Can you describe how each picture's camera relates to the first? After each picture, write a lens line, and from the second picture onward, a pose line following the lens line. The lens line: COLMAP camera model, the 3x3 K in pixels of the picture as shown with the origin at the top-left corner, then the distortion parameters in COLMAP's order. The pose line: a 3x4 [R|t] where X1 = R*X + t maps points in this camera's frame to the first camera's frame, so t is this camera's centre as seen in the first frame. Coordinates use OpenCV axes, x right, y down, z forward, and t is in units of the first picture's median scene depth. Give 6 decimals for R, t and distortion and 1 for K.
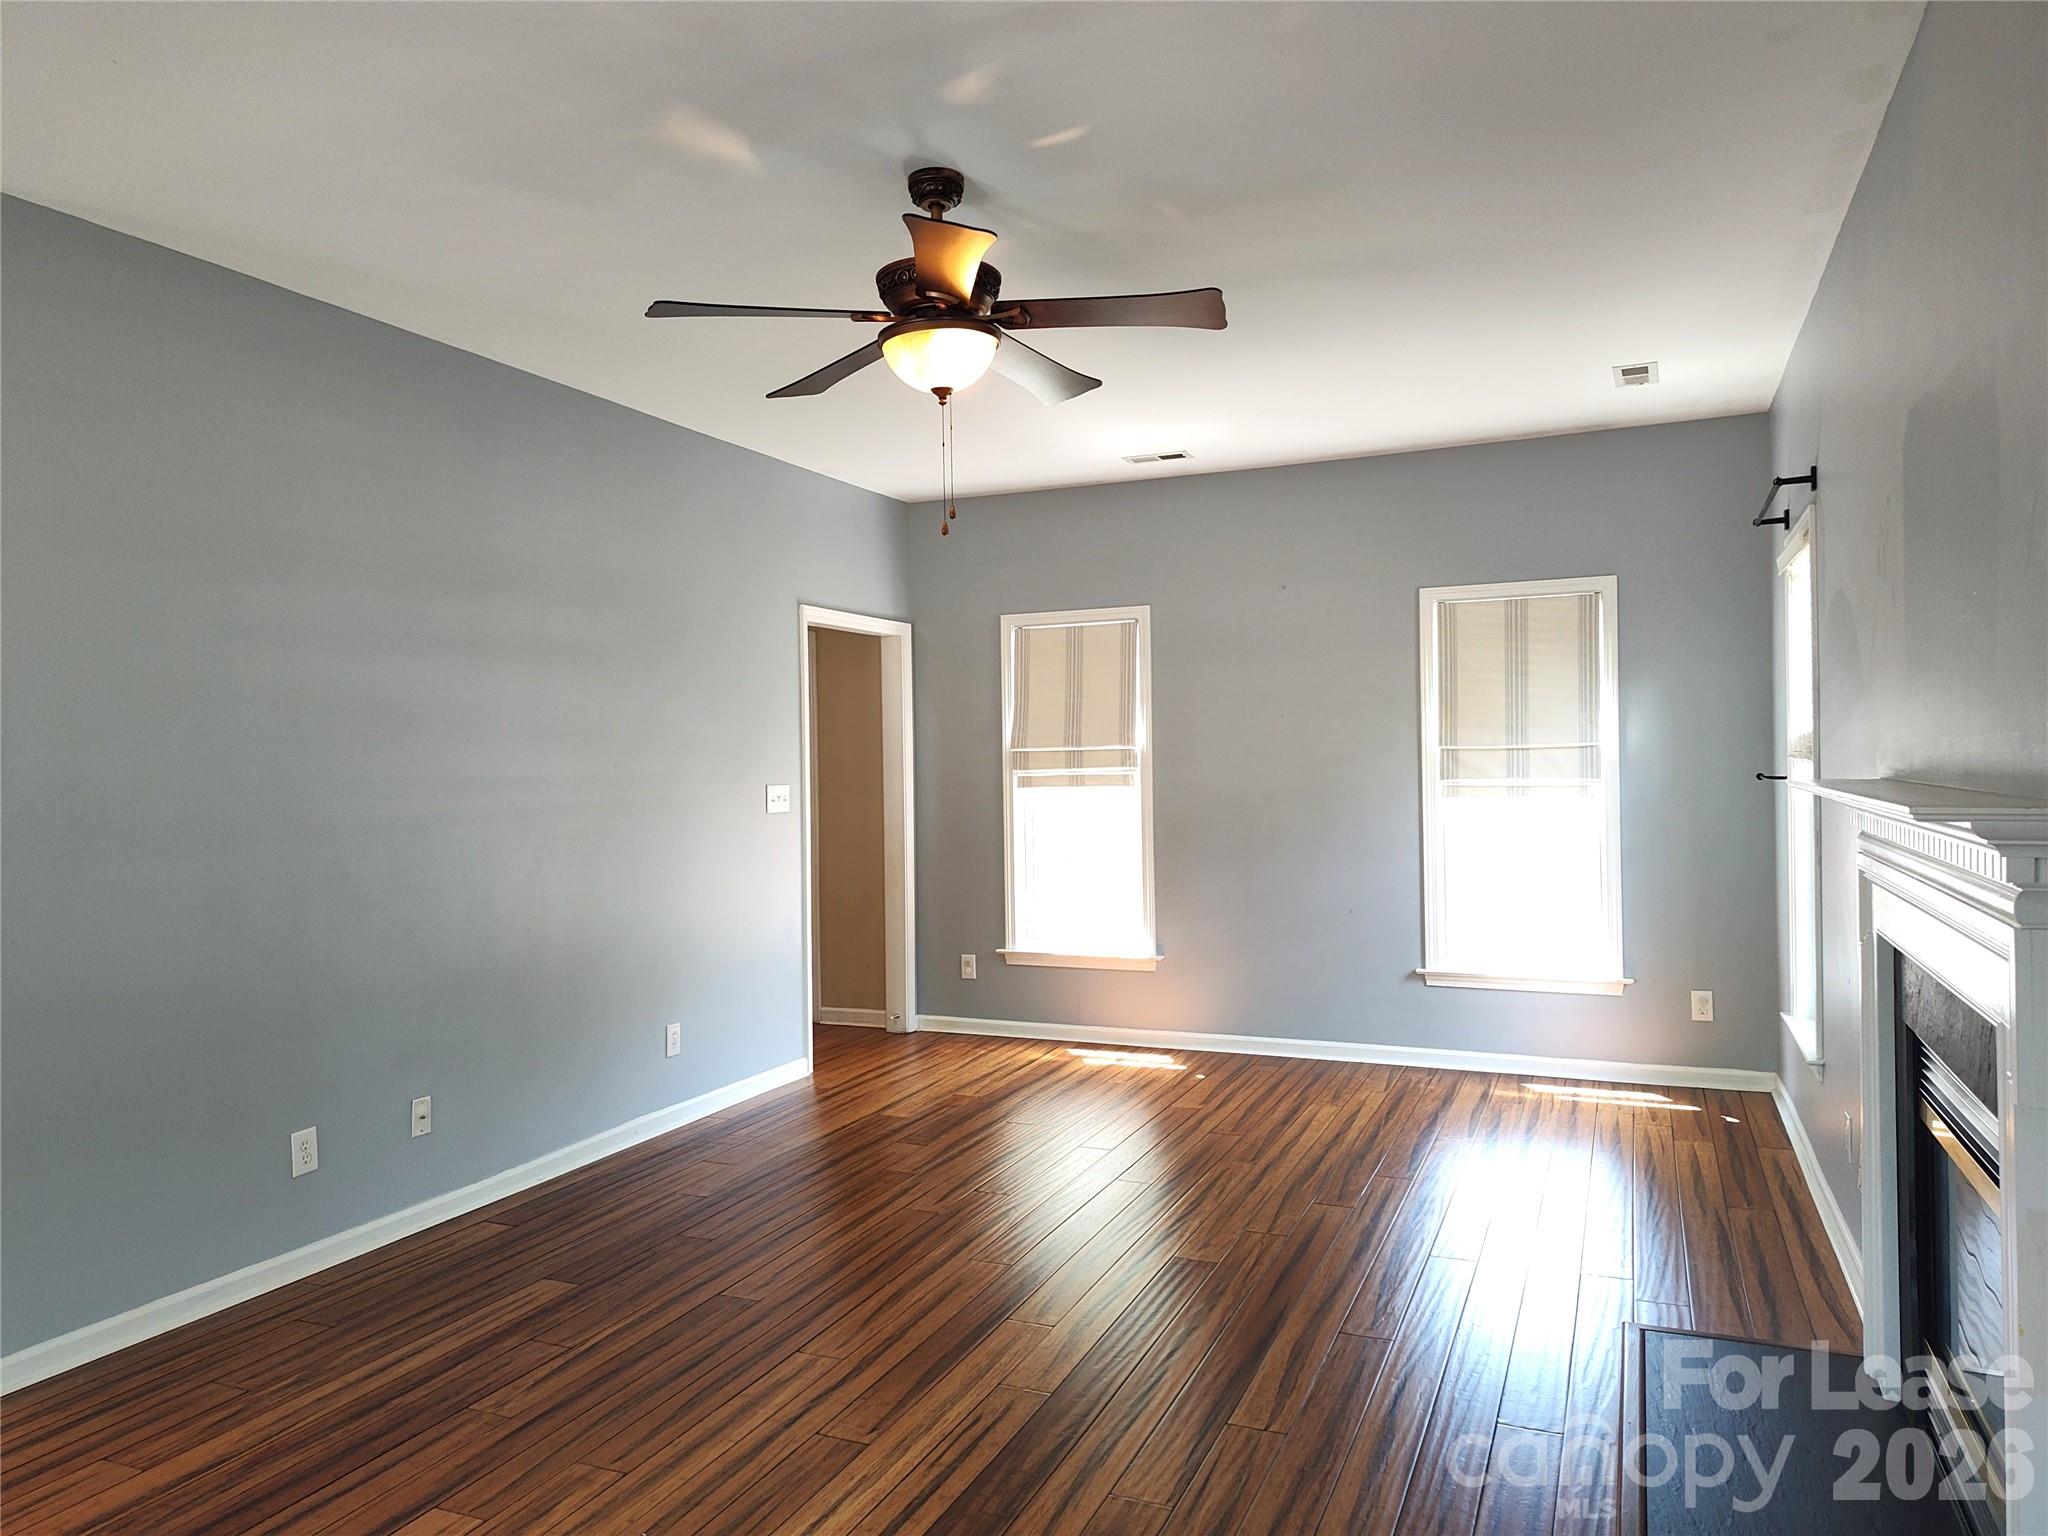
lens RADIAL K [[1388.2, 0, 1022.5], [0, 1388.2, 771.8], [0, 0, 1]] dist [0.031517, -0.036731]
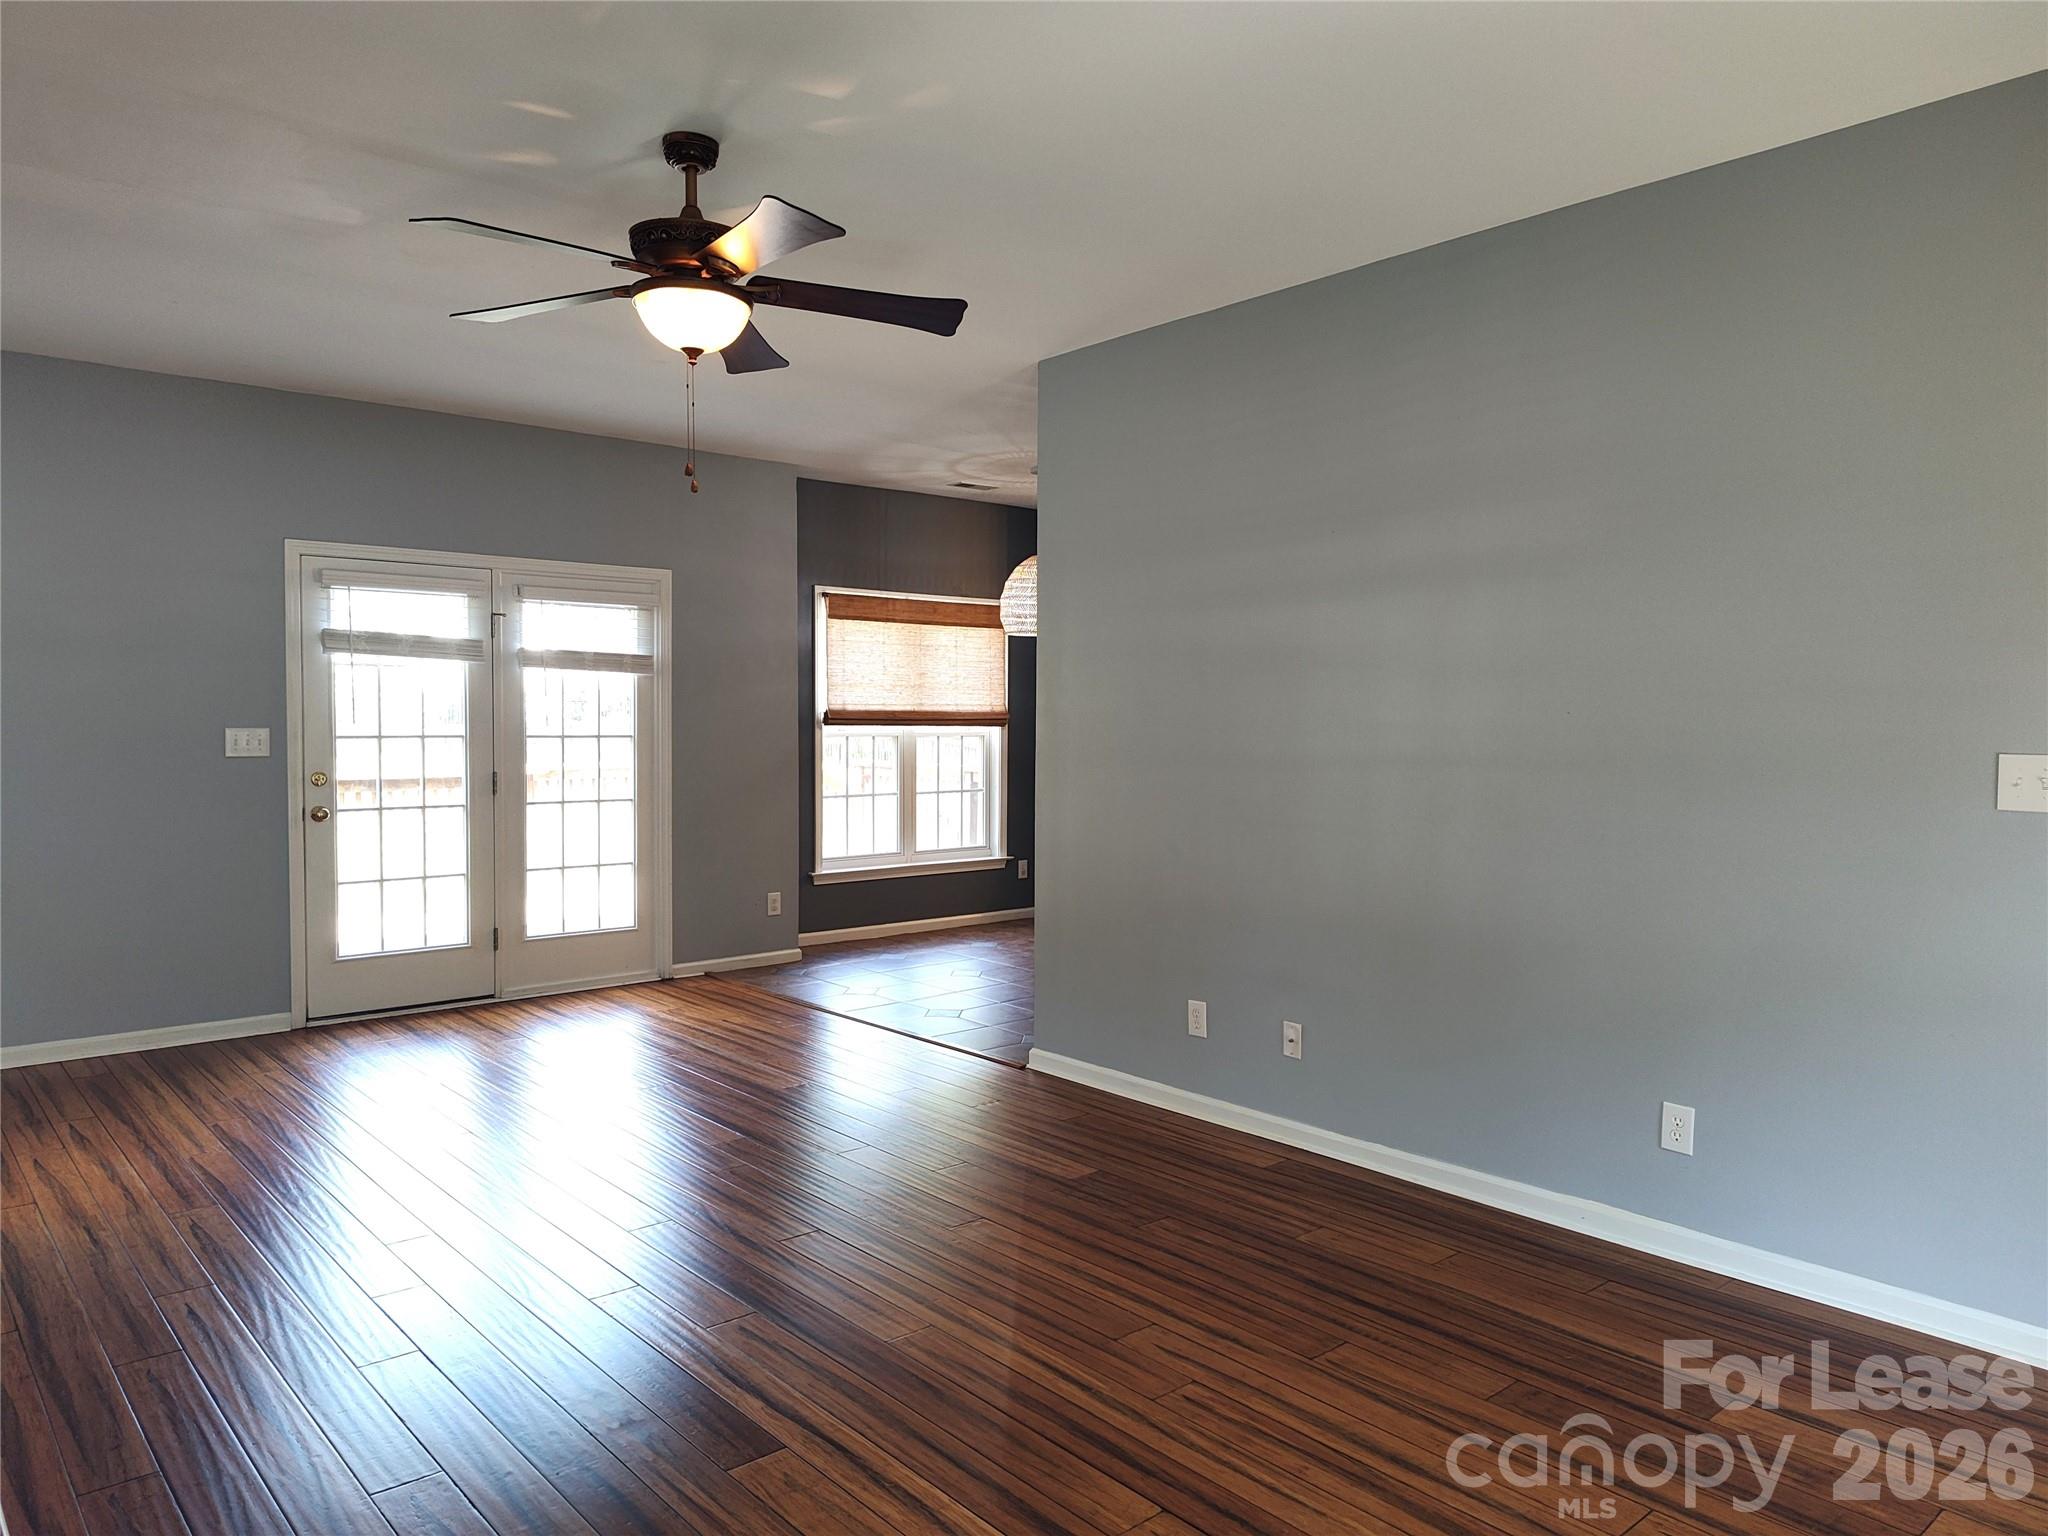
lens RADIAL K [[1388.2, 0, 1041.2], [0, 1388.2, 769.6], [0, 0, 1]] dist [0.031517, -0.036731]
pose [[-0.421360, 0.052099, -0.905396, 0.700872], [-0.004193, 0.998226, 0.059392, -0.022382], [0.906884, 0.028821, -0.420394, 1.495532]]
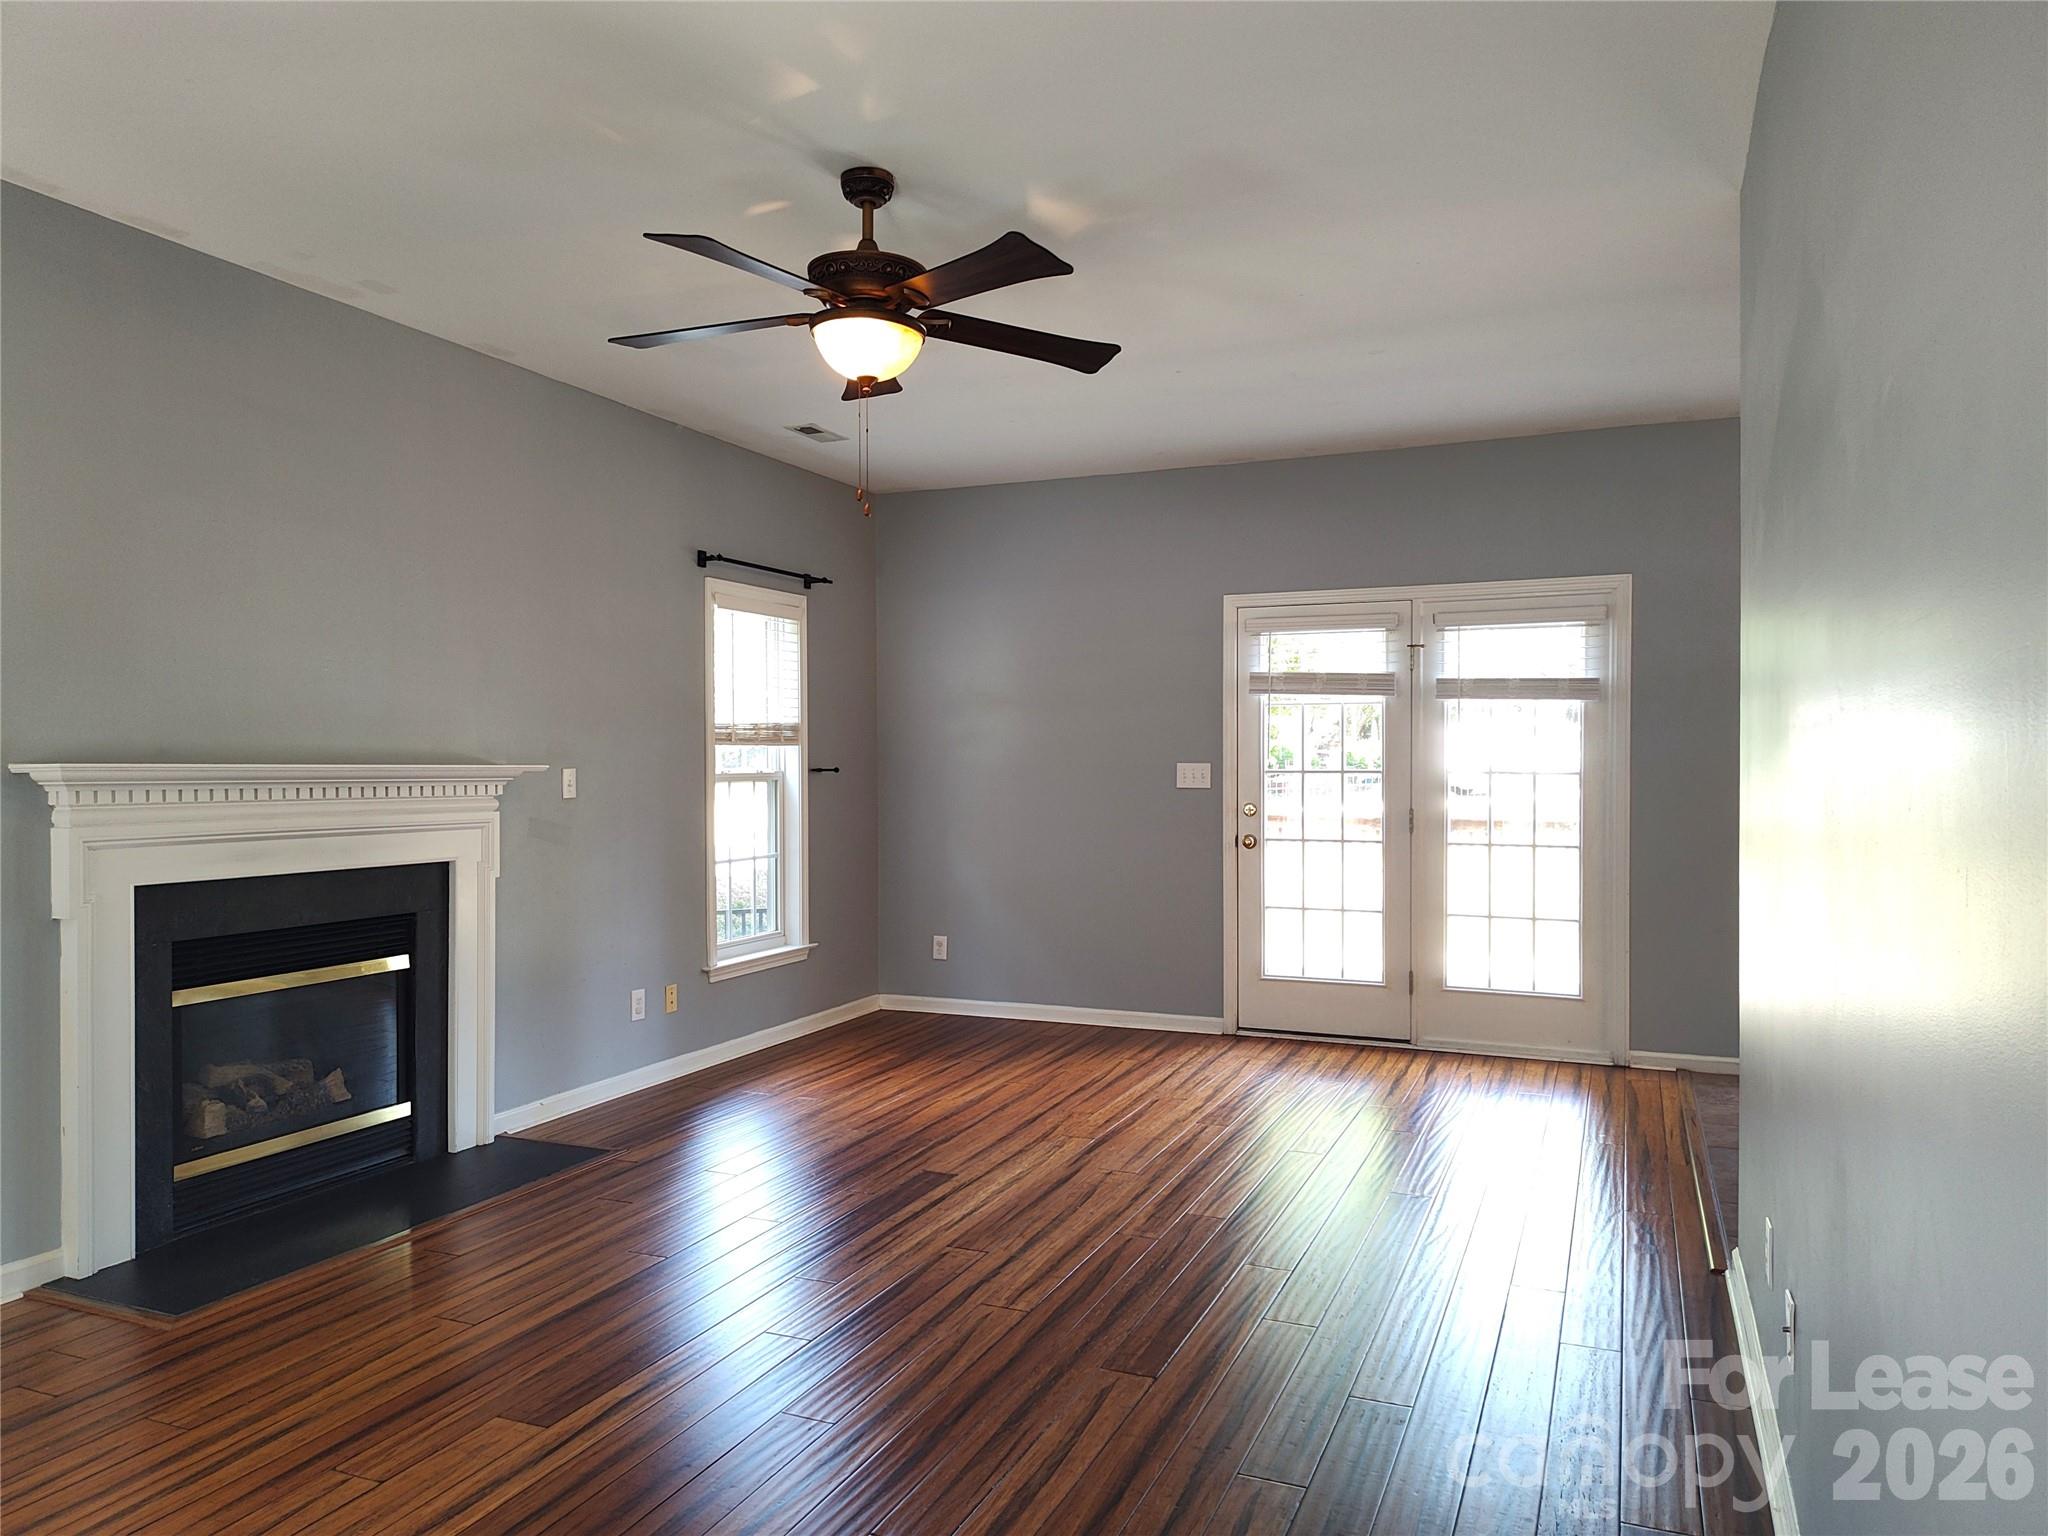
lens RADIAL K [[1388.2, 0, 1019.2], [0, 1388.2, 777.1], [0, 0, 1]] dist [0.031517, -0.036731]
pose [[-0.999797, 0.020028, -0.002344, -0.146467], [0.019984, 0.999648, 0.017450, 0.010842], [0.002692, 0.017400, -0.999845, 1.835287]]
